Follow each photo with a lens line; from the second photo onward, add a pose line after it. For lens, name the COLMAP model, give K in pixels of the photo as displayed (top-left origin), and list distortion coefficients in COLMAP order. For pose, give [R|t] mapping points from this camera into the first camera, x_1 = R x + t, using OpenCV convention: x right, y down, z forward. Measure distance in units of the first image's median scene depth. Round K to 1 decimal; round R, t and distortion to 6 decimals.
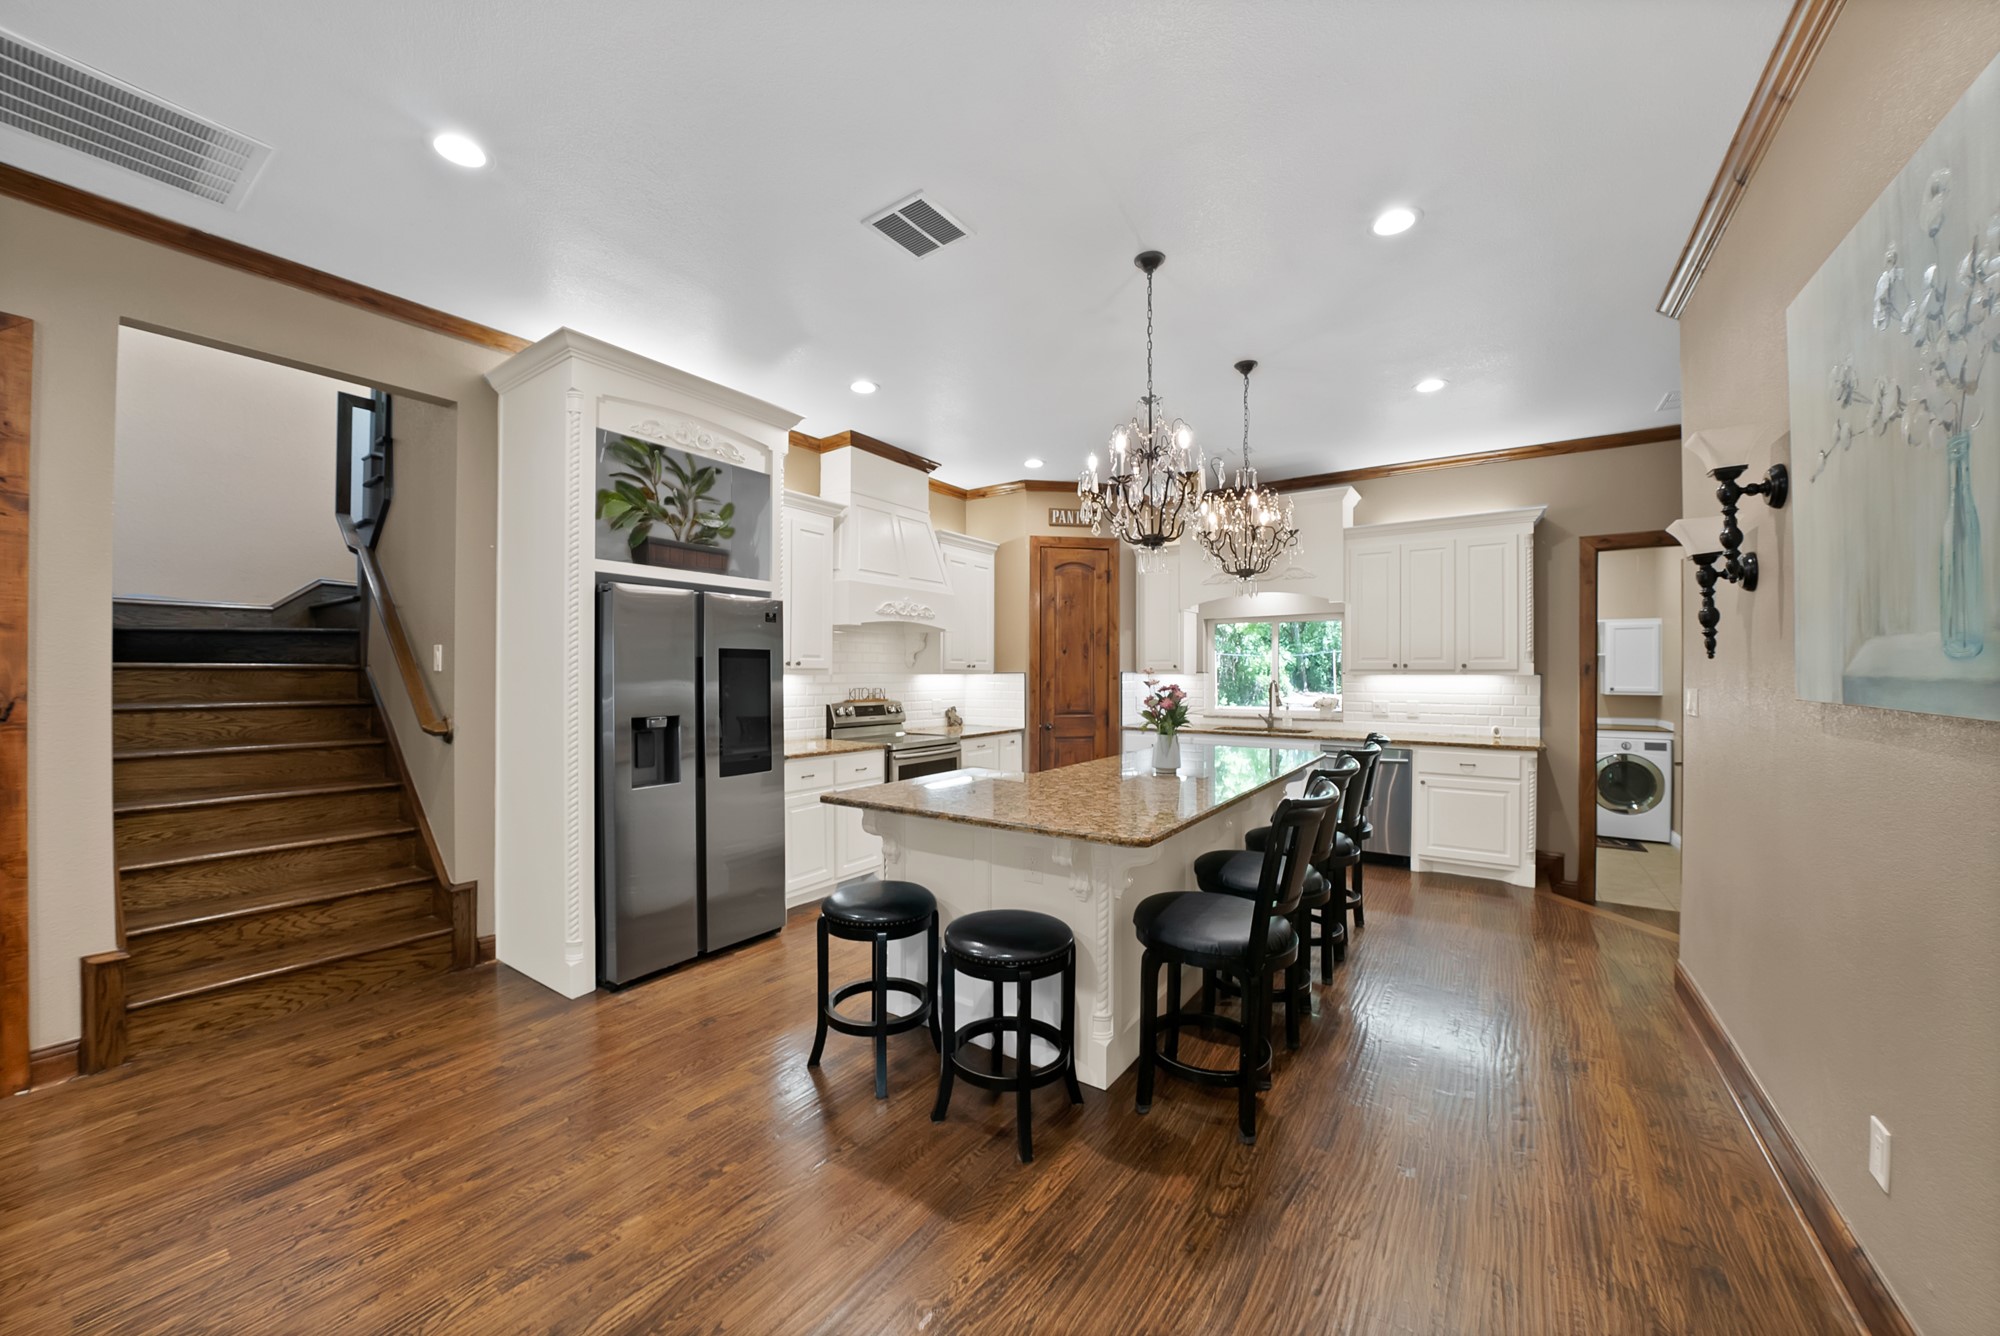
lens RADIAL K [[696.6, 0, 993.8], [0, 696.6, 675.8], [0, 0, 1]] dist [-0.021945, -0.000132]
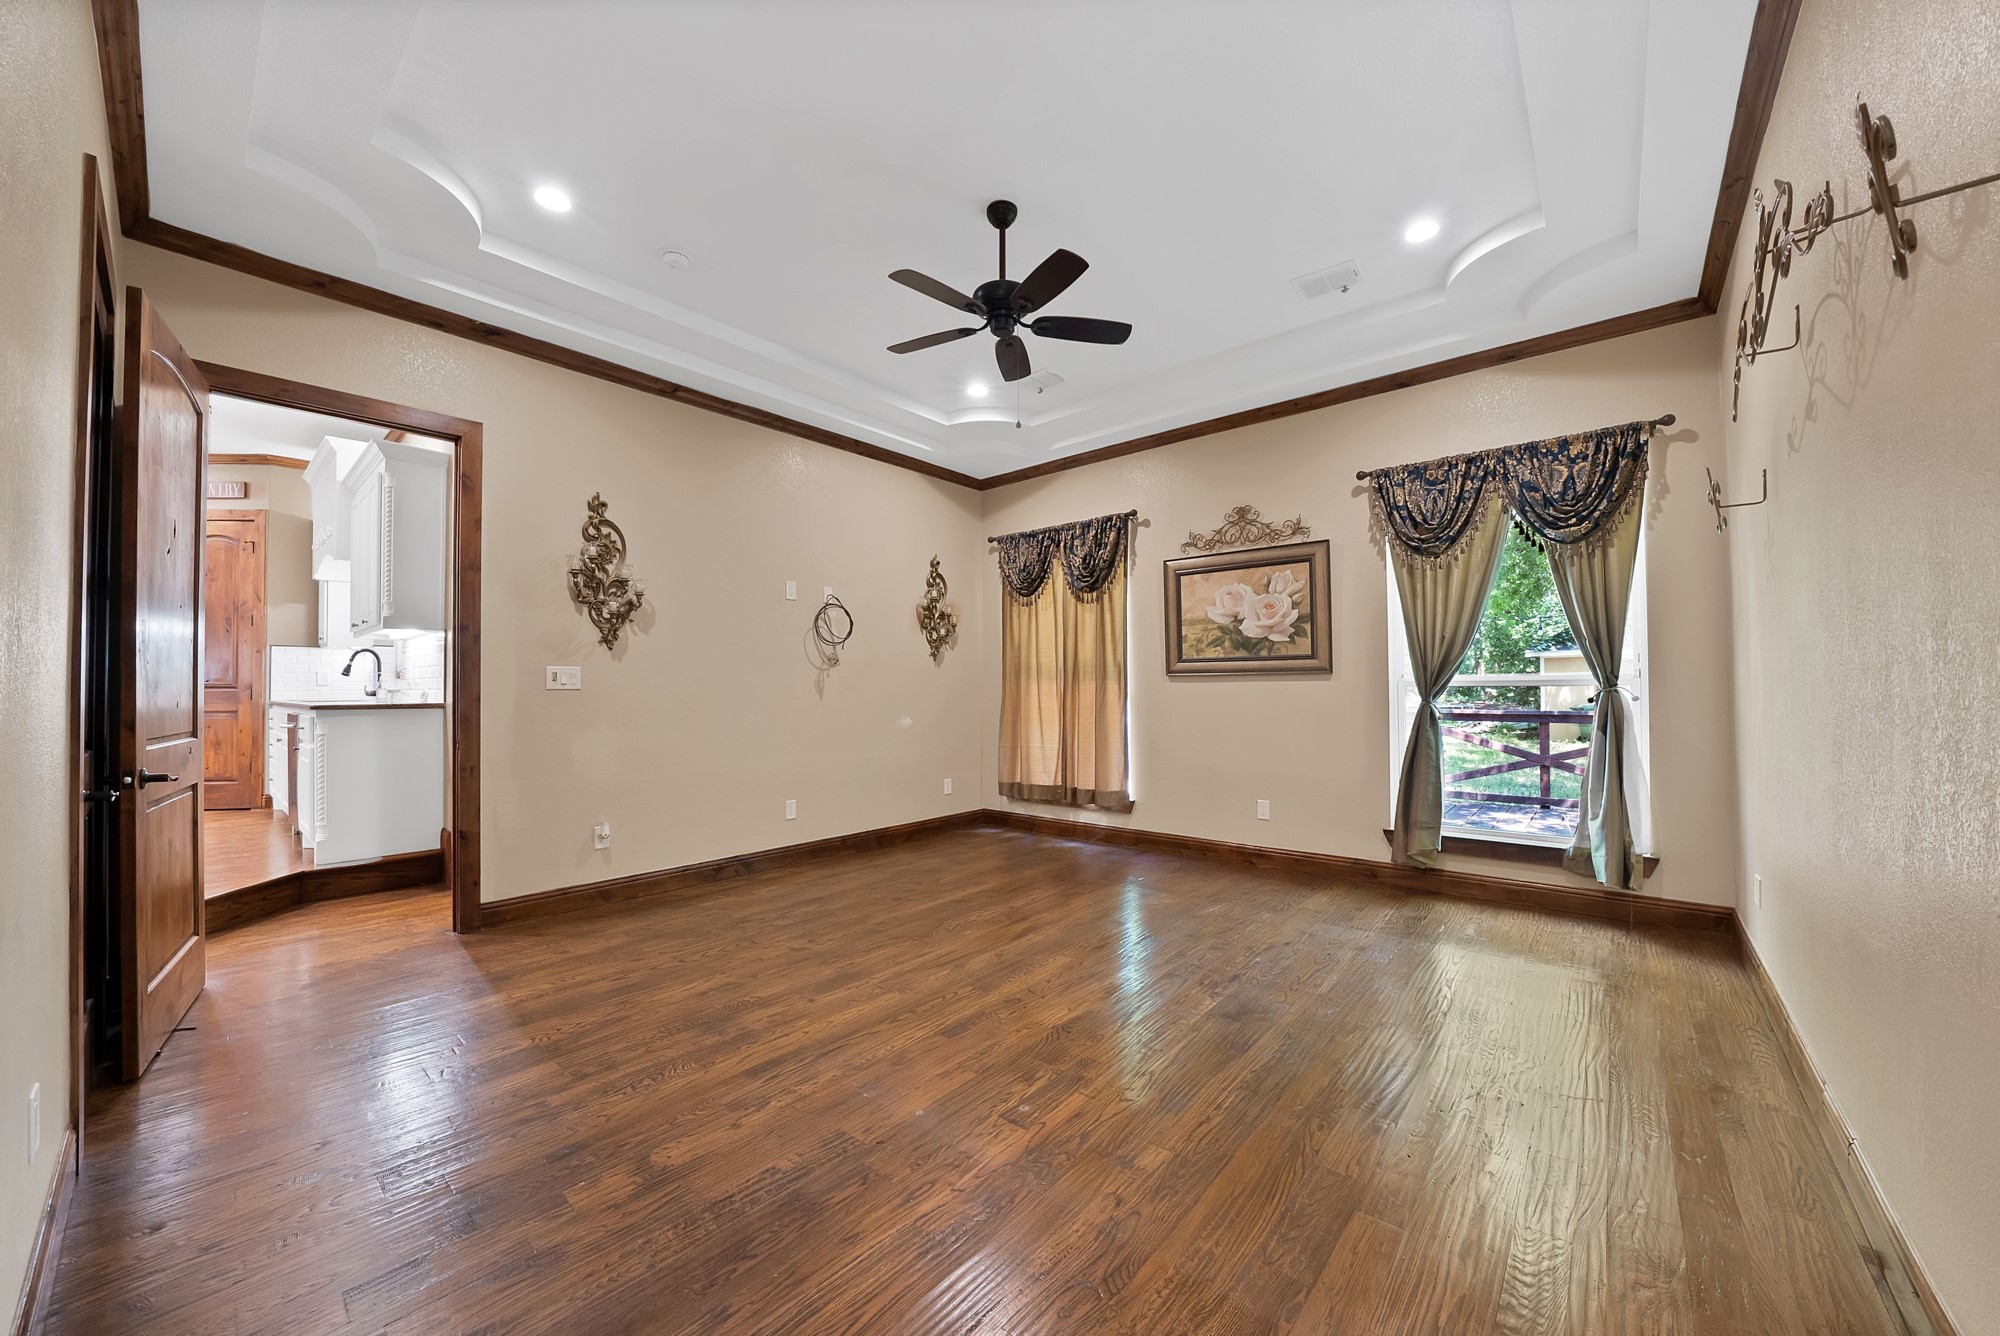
lens RADIAL K [[713.8, 0, 1001.5], [0, 713.8, 680.9], [0, 0, 1]] dist [-0.025346, 0.002186]
pose [[0.995601, -0.007987, -0.093358, 1.507179], [0.006071, 0.999766, -0.020783, 0.083309], [0.093502, 0.020124, 0.995416, 0.144758]]
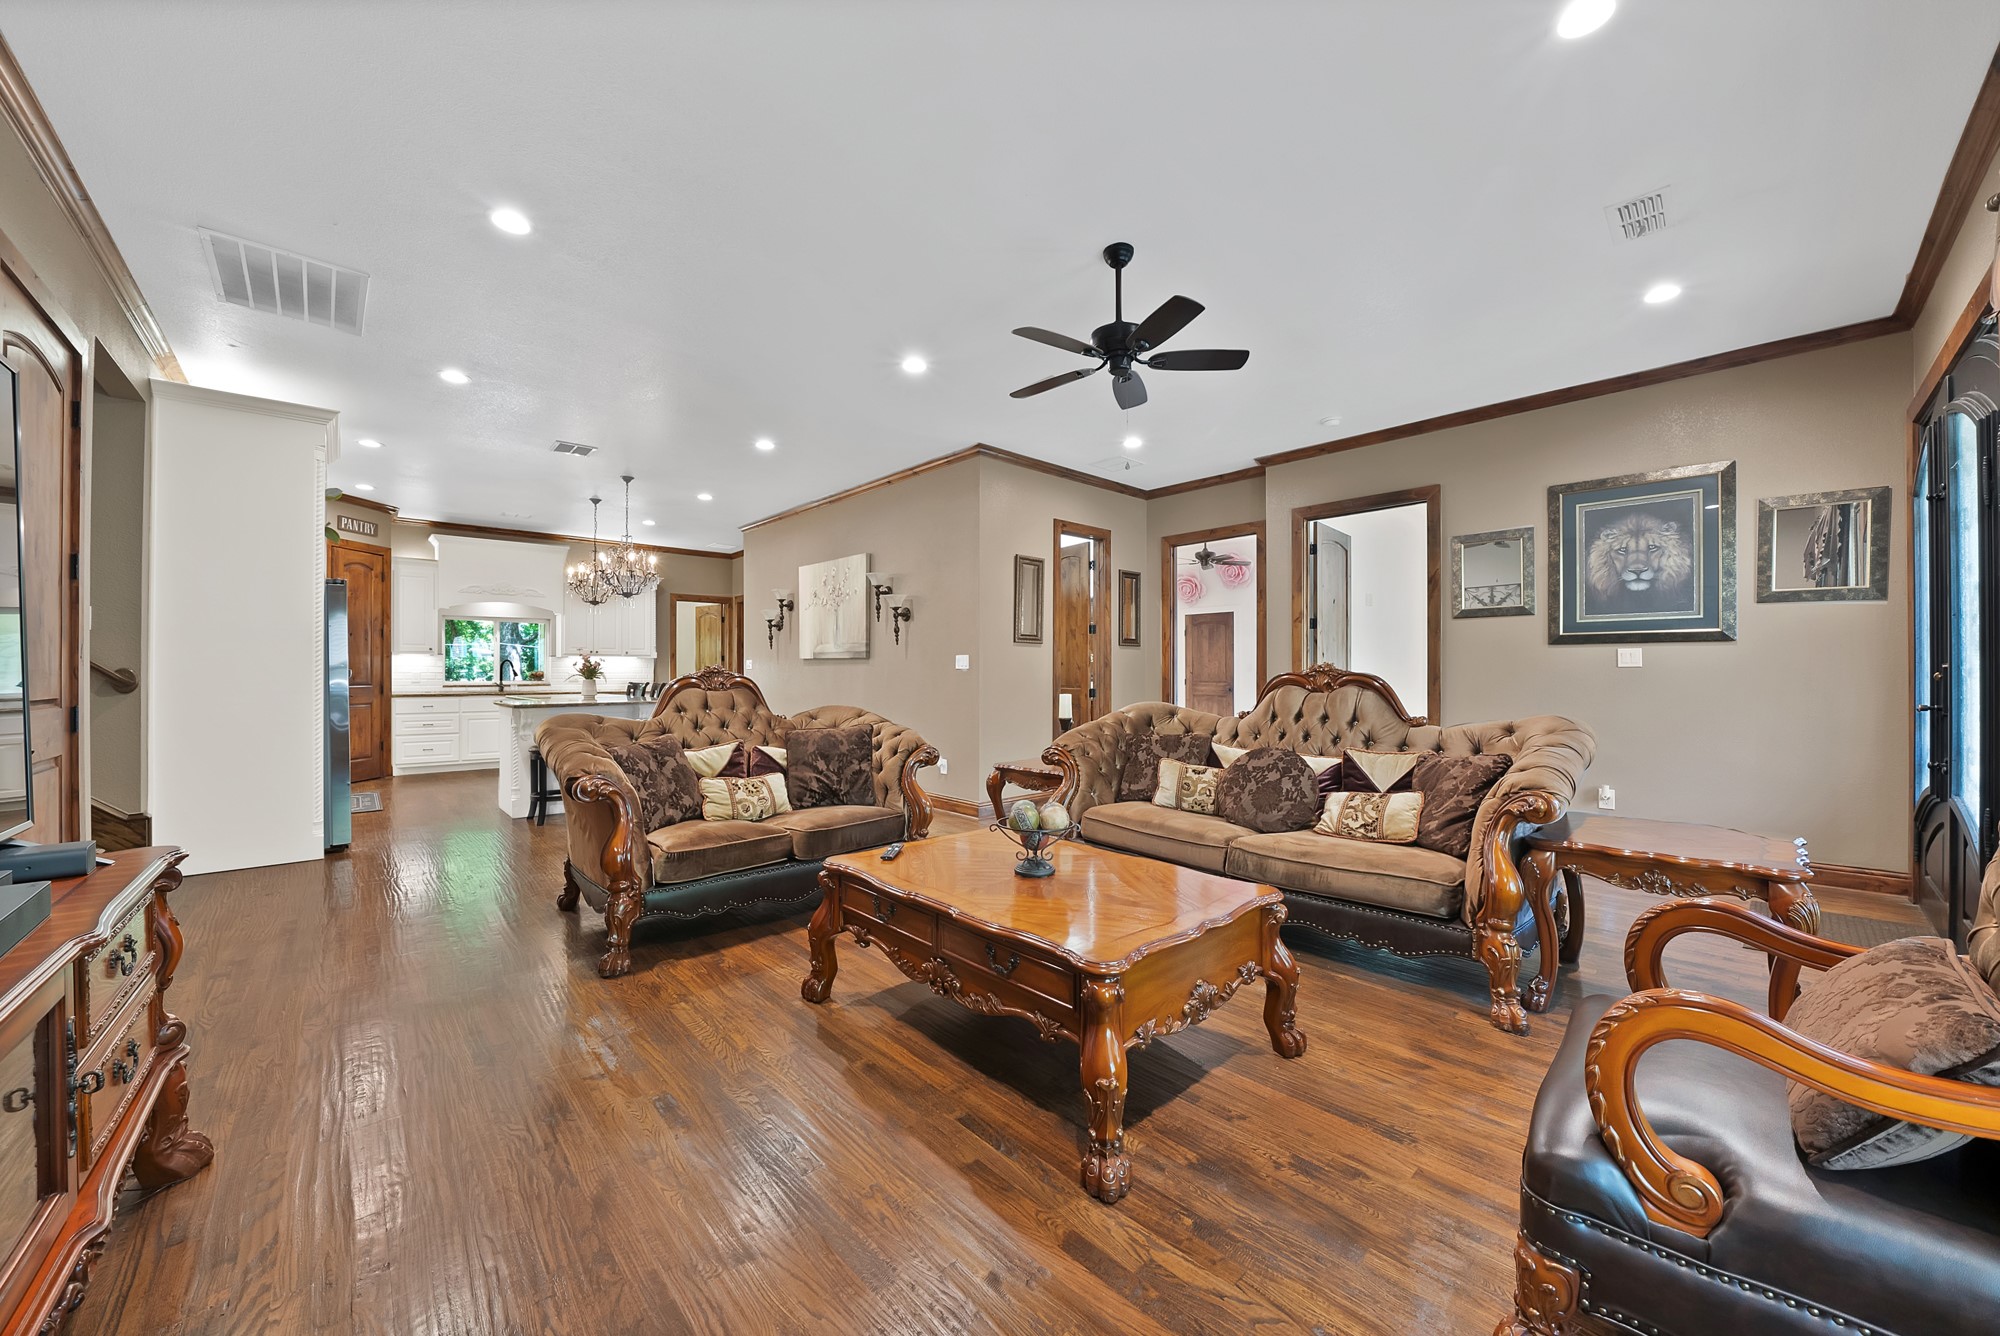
lens RADIAL K [[707.6, 0, 979.9], [0, 707.6, 670.7], [0, 0, 1]] dist [-0.021036, -0.000056]
pose [[0.214941, 0.001996, 0.976625, -0.971457], [0.004337, 0.999986, -0.002999, 0.043315], [-0.976617, 0.004880, 0.214930, -0.388334]]
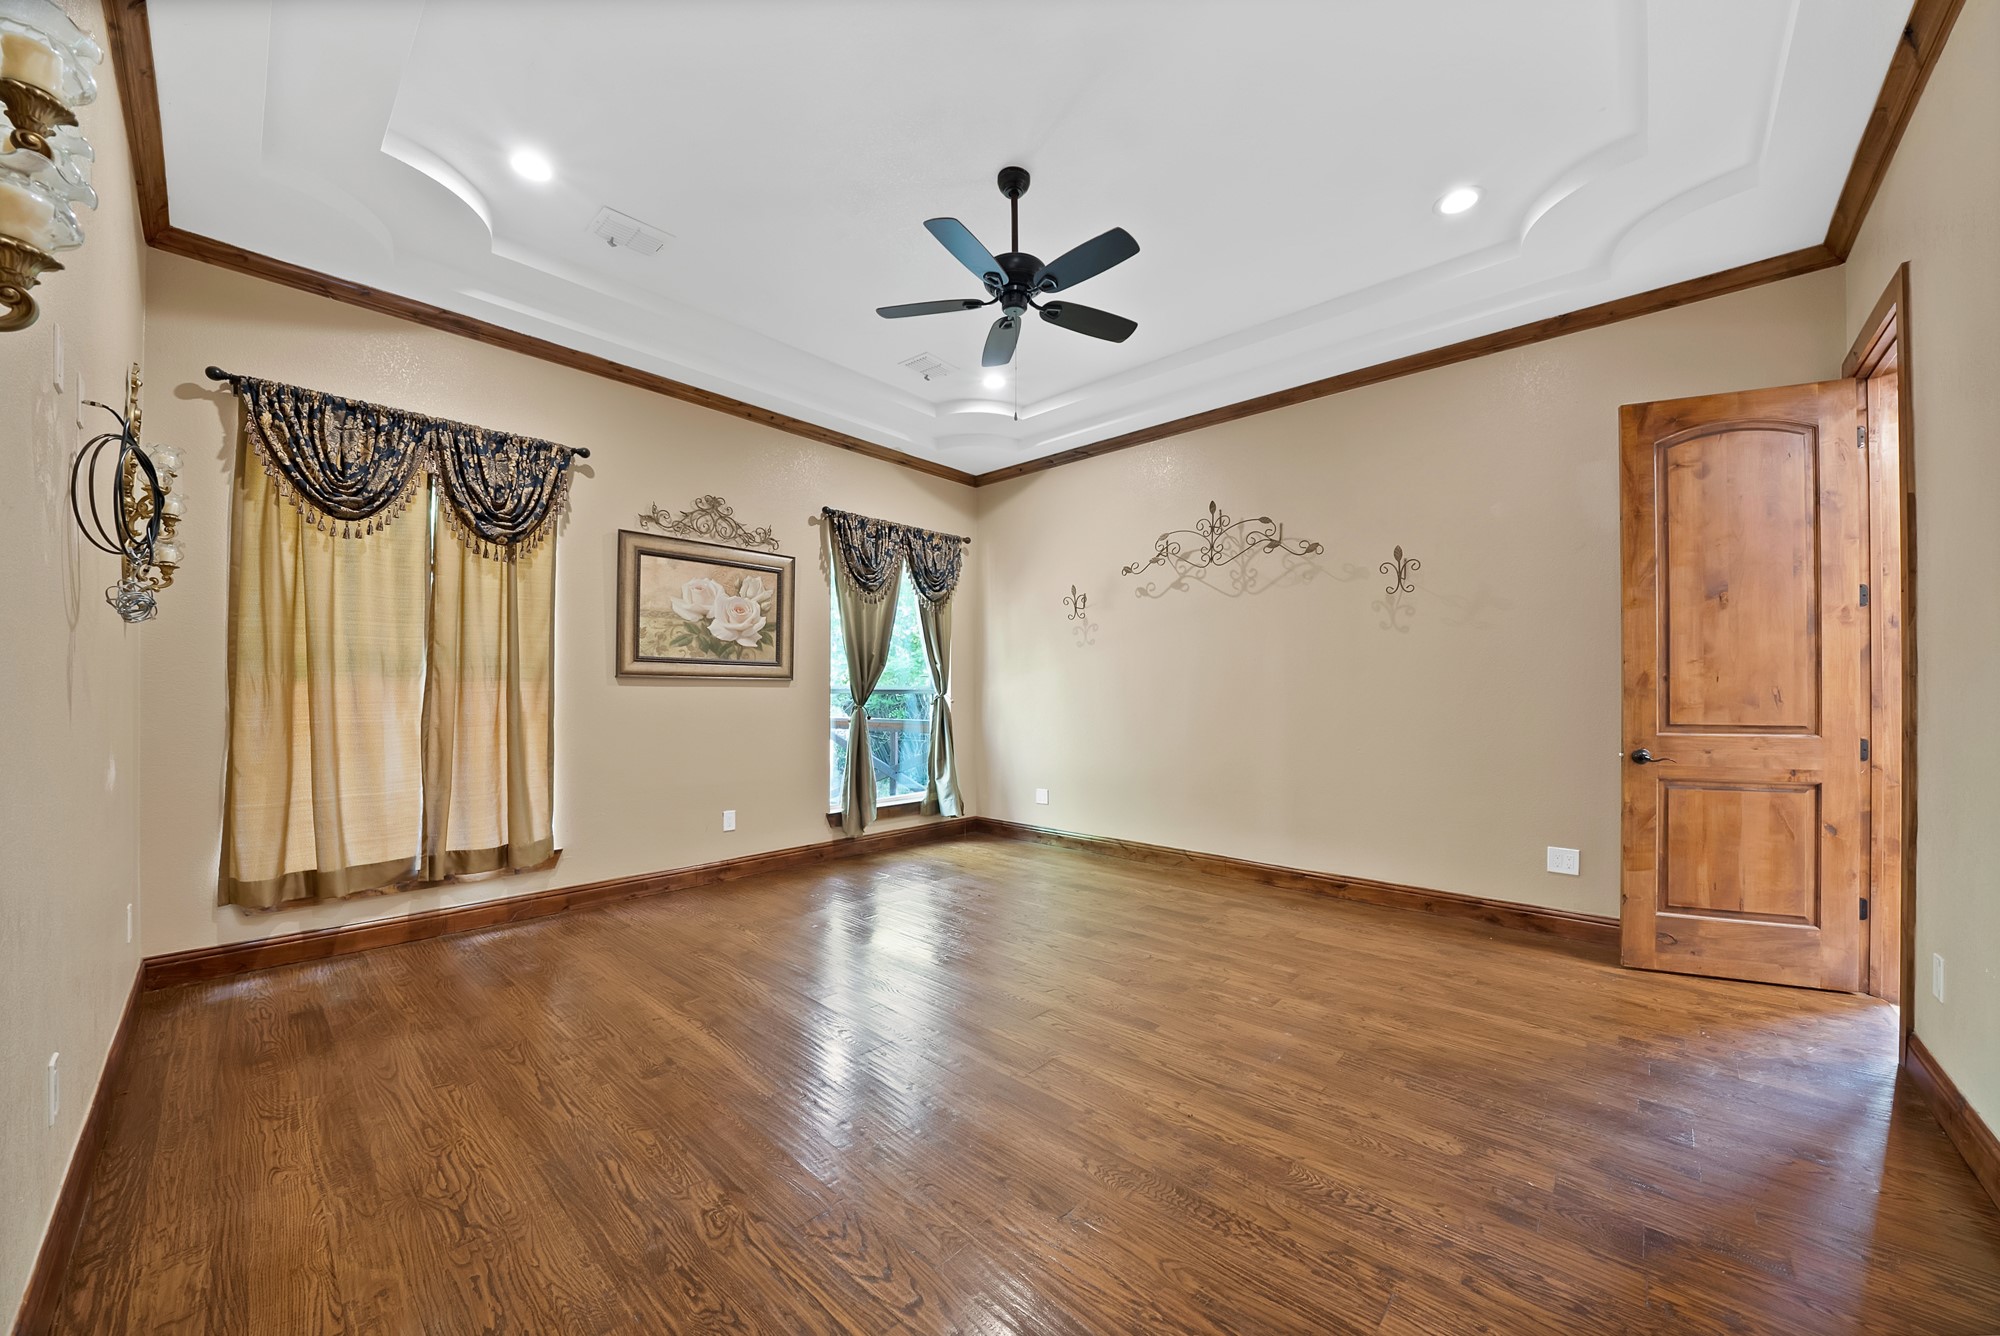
lens RADIAL K [[716.7, 0, 990.9], [0, 716.7, 689.6], [0, 0, 1]] dist [-0.022467, 0.000175]
pose [[0.146888, 0.006048, 0.989135, 0.937455], [0.005832, 0.999959, -0.006980, 0.078508], [-0.989136, 0.006794, 0.146847, 0.638670]]
